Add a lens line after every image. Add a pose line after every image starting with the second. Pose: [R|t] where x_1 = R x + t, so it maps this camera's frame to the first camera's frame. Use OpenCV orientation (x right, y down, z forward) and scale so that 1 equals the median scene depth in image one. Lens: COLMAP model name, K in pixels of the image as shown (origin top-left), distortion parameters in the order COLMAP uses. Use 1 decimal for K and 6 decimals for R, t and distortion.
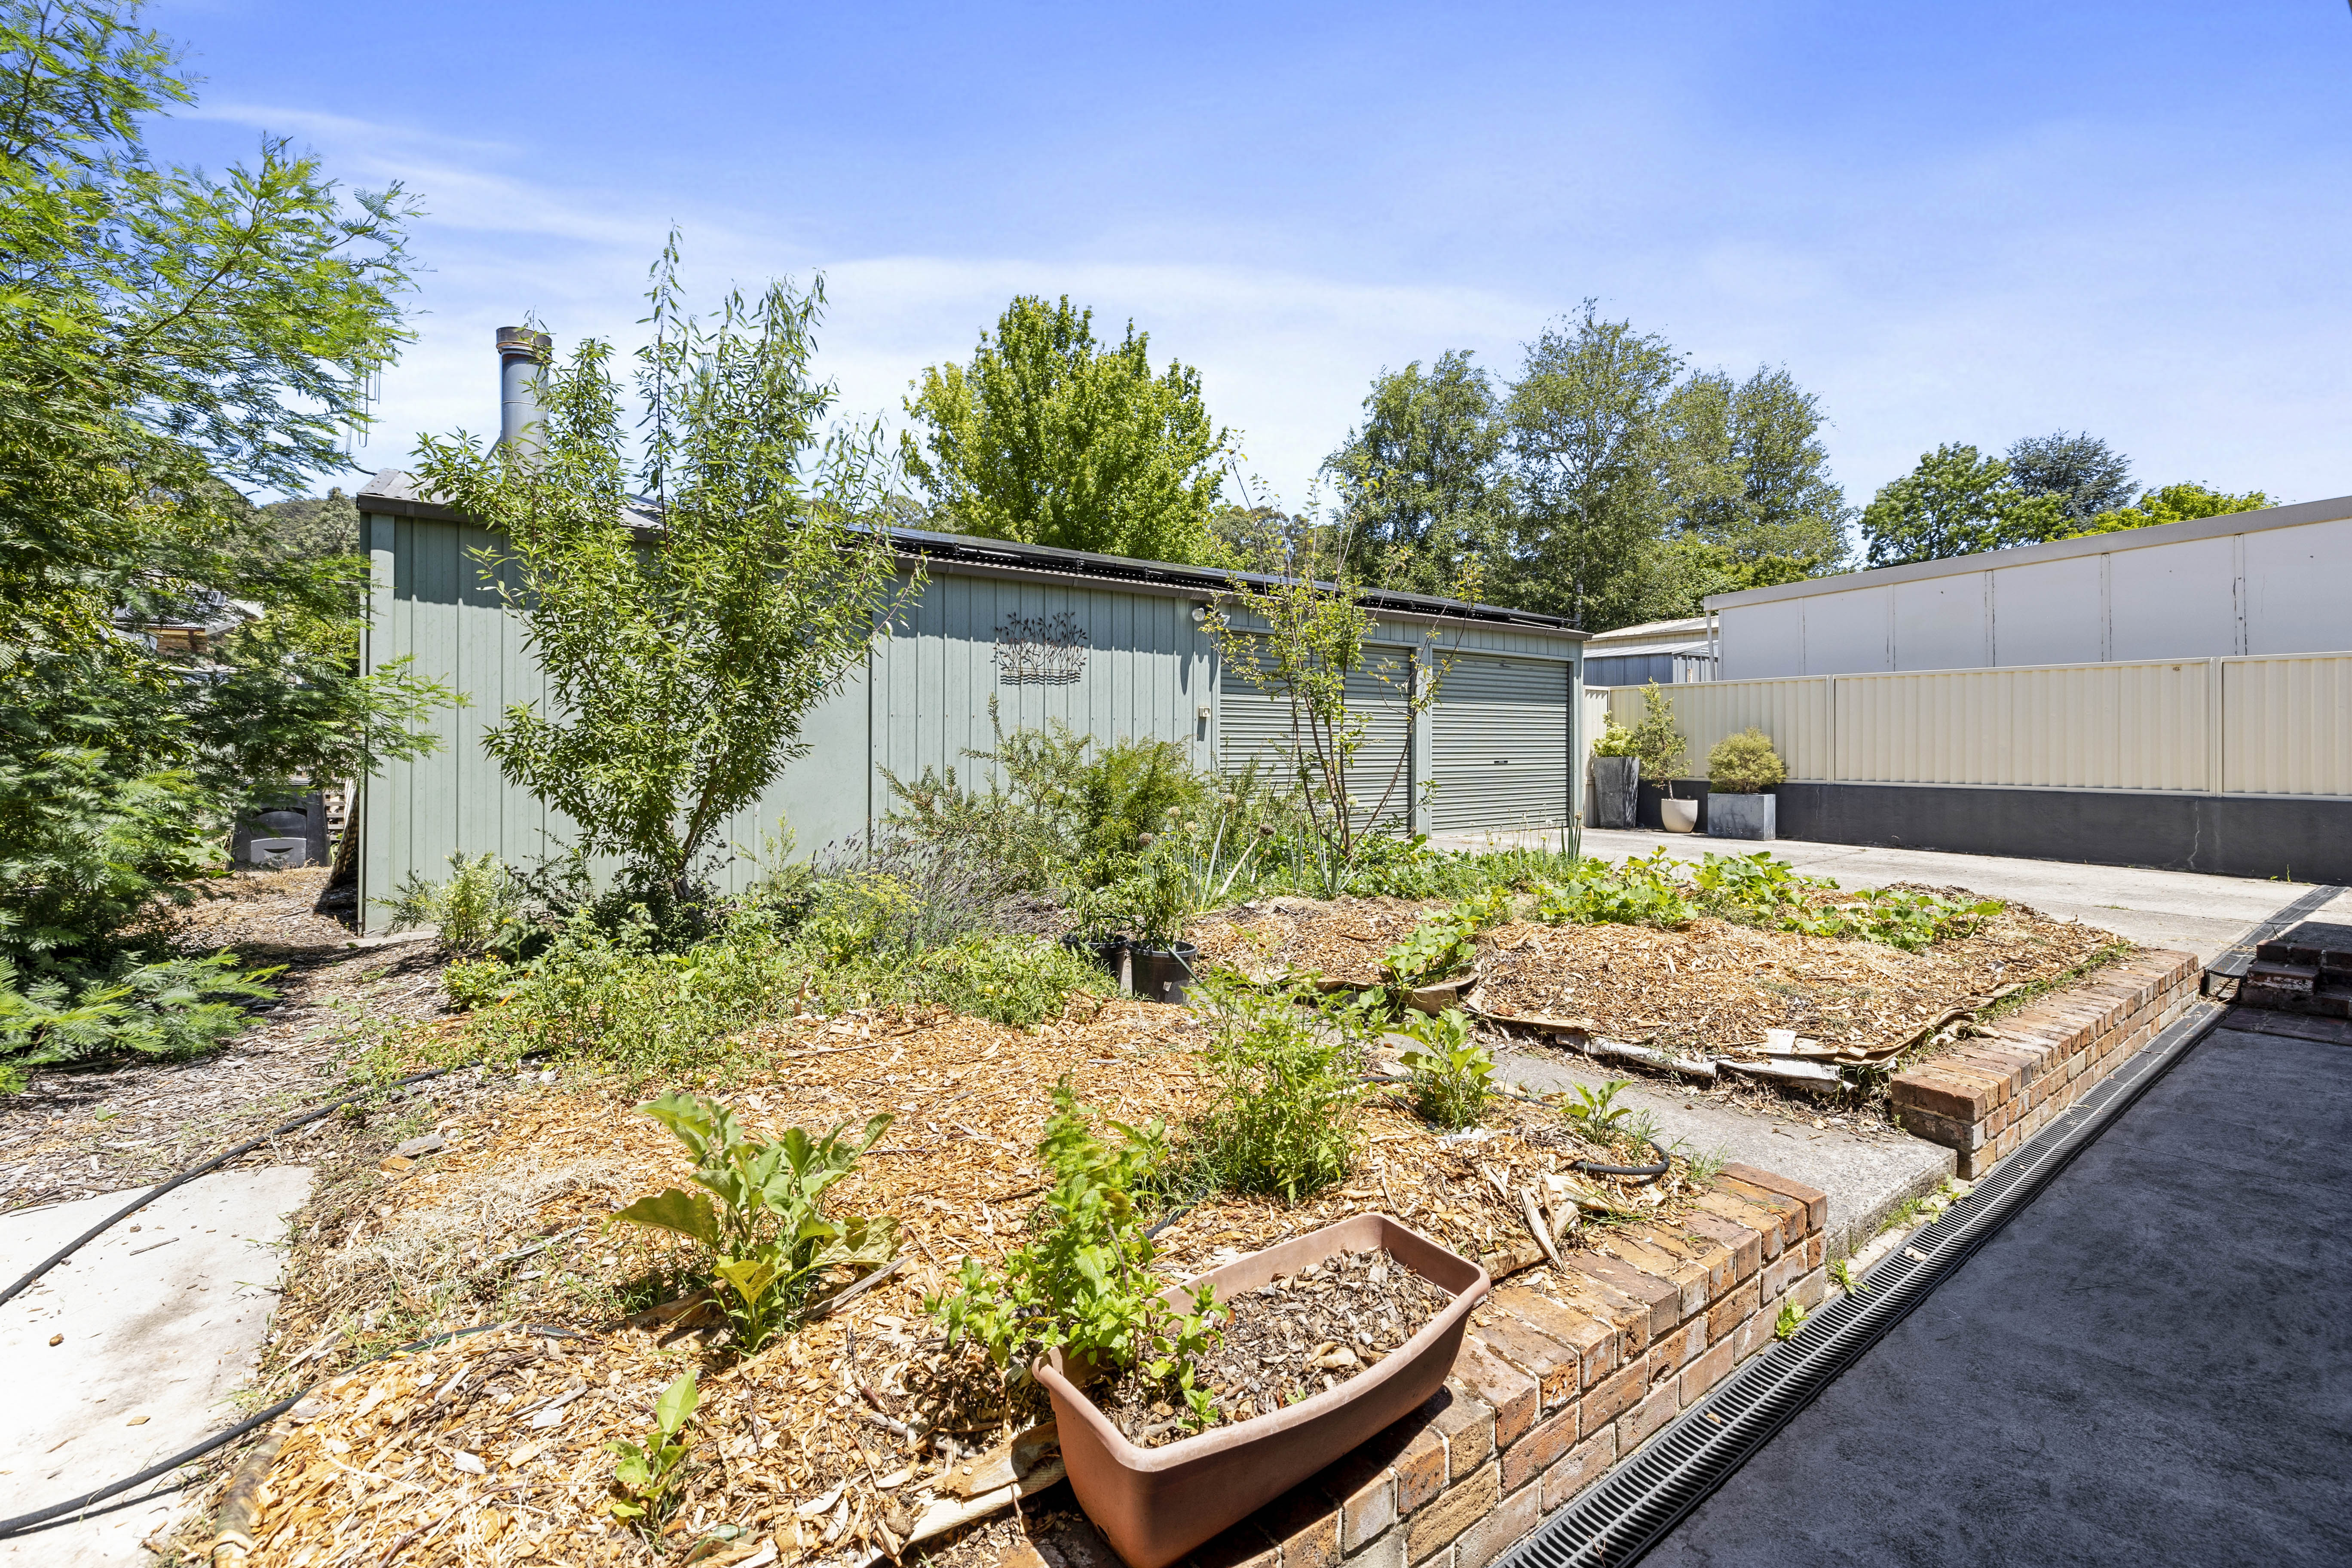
lens RADIAL K [[1018.0, 0, 1177.3], [0, 1018.0, 767.6], [0, 0, 1]] dist [-0.000315, -0.000084]
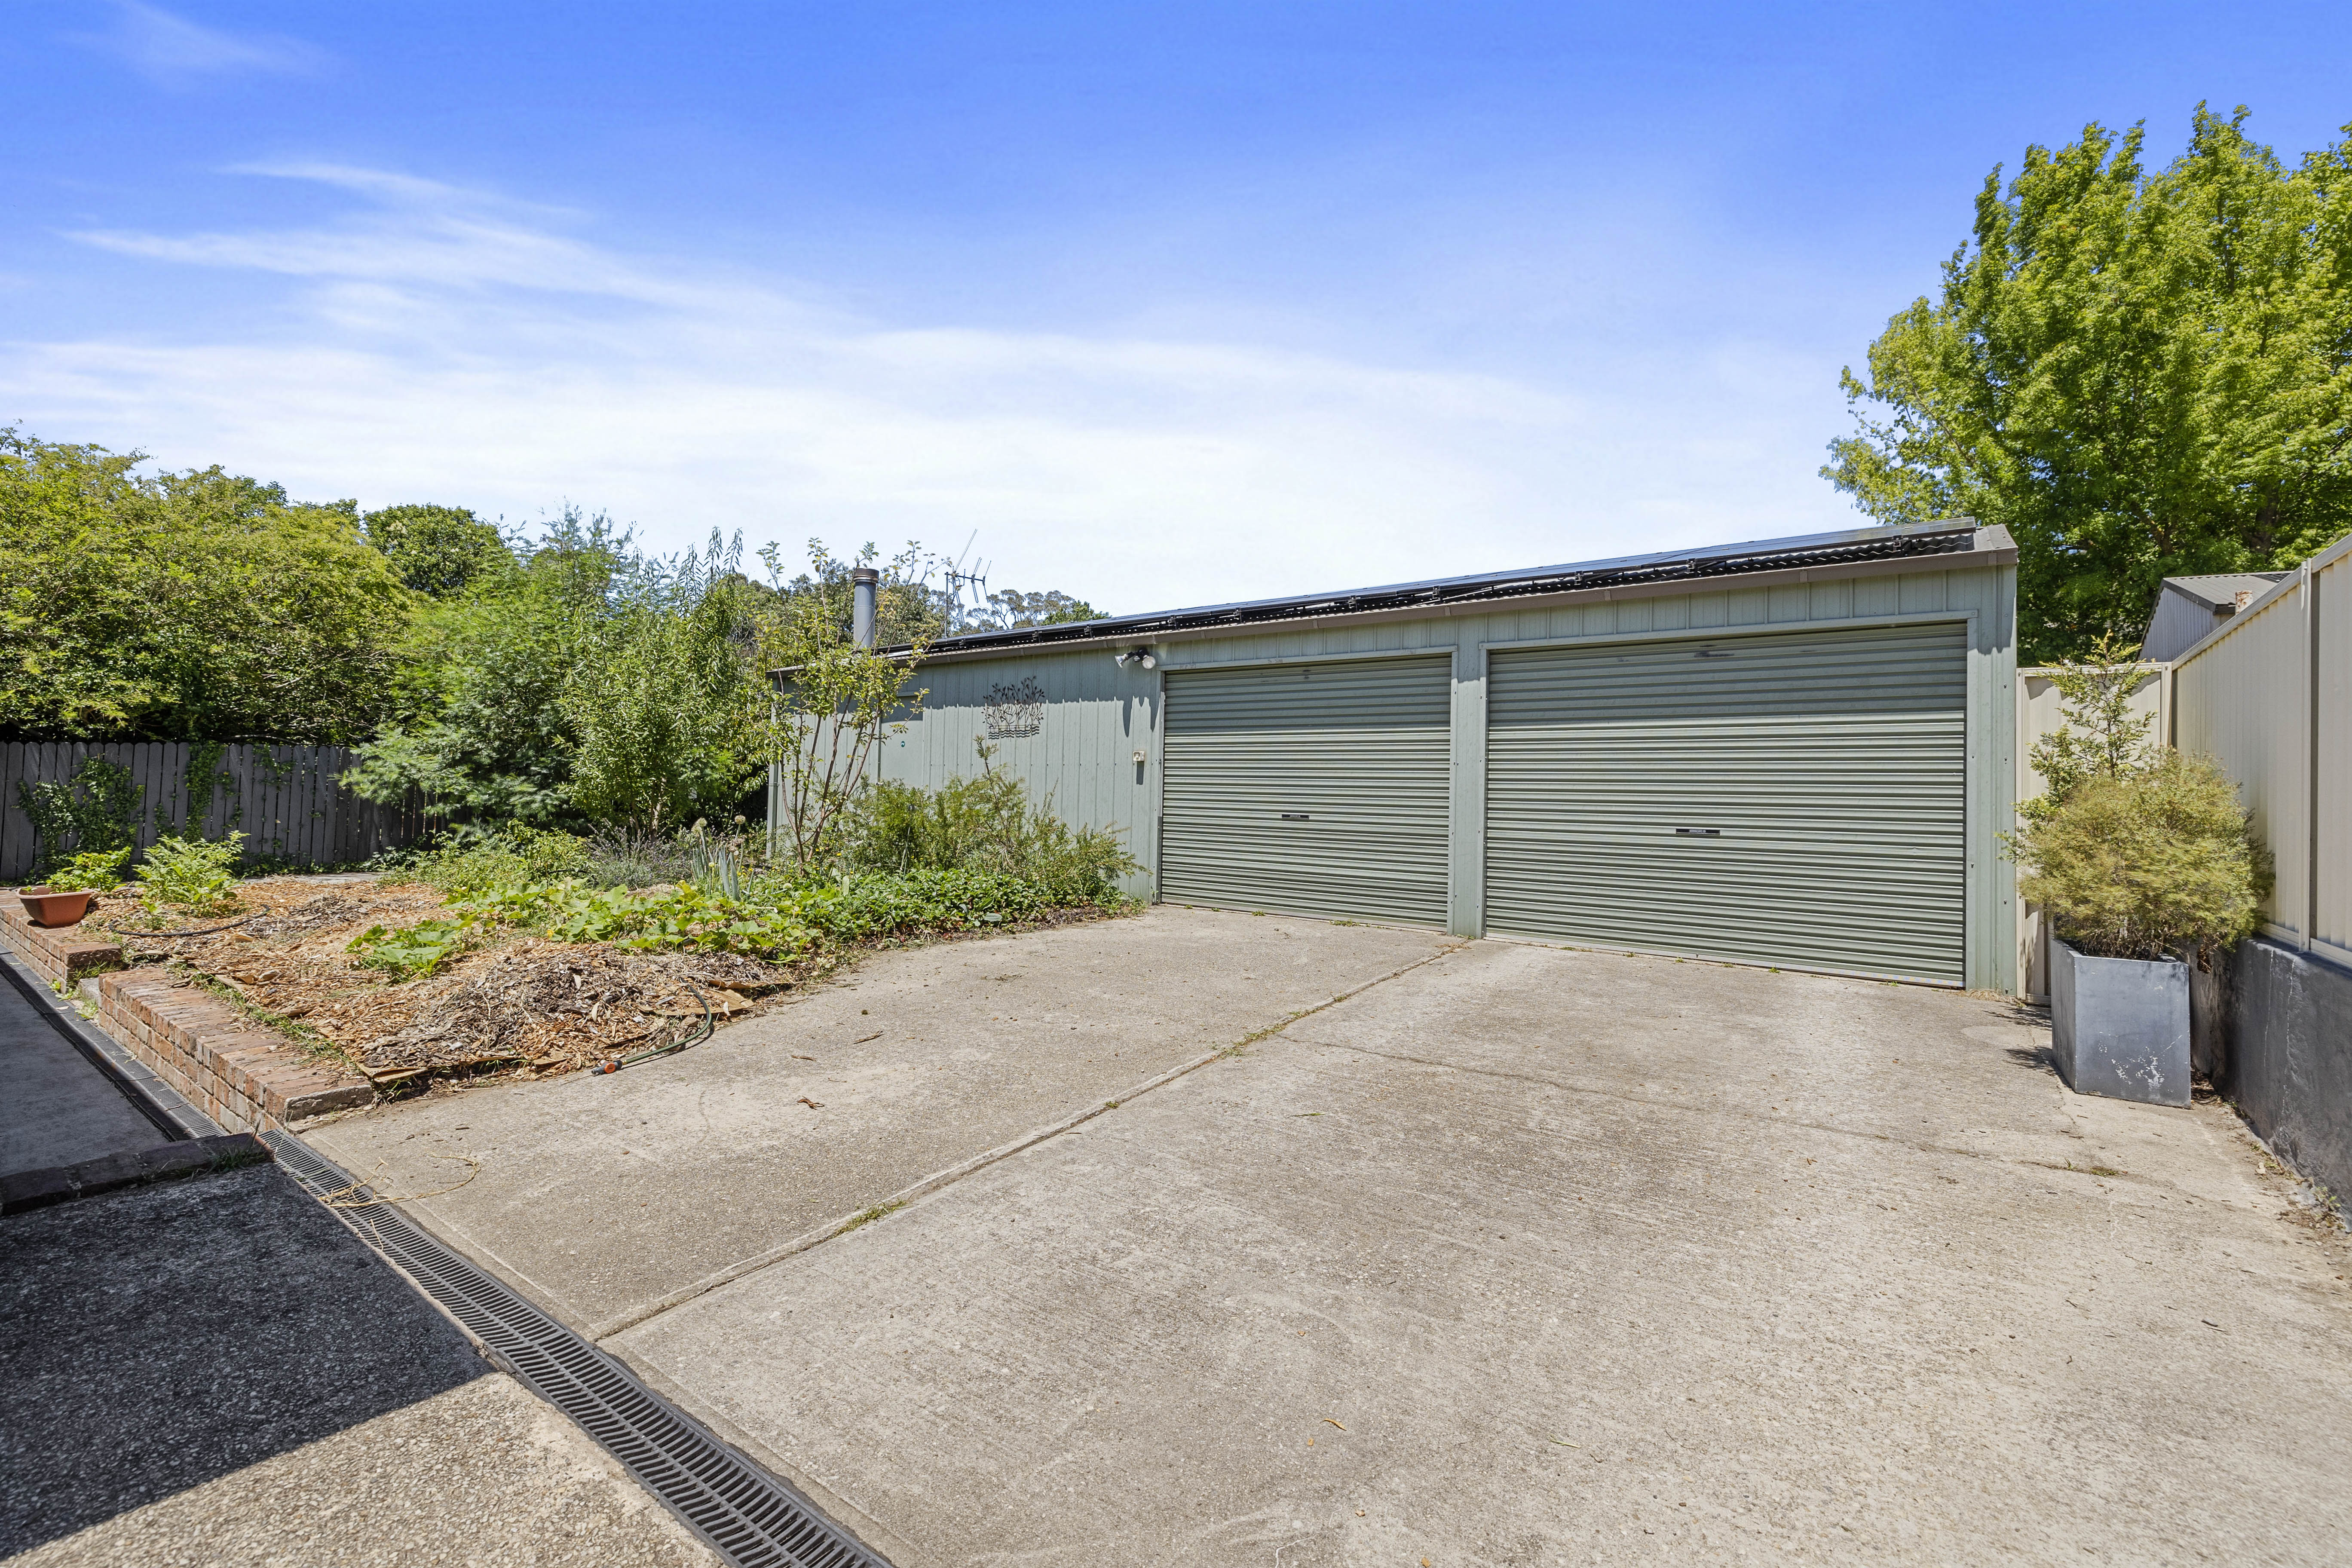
lens RADIAL K [[1018.0, 0, 1178.3], [0, 1018.0, 780.8], [0, 0, 1]] dist [-0.000315, -0.000084]
pose [[0.295382, -0.002729, -0.955375, 1.072137], [-0.036383, 0.999238, -0.014103, -0.019418], [0.954686, 0.038925, 0.295058, 0.815523]]
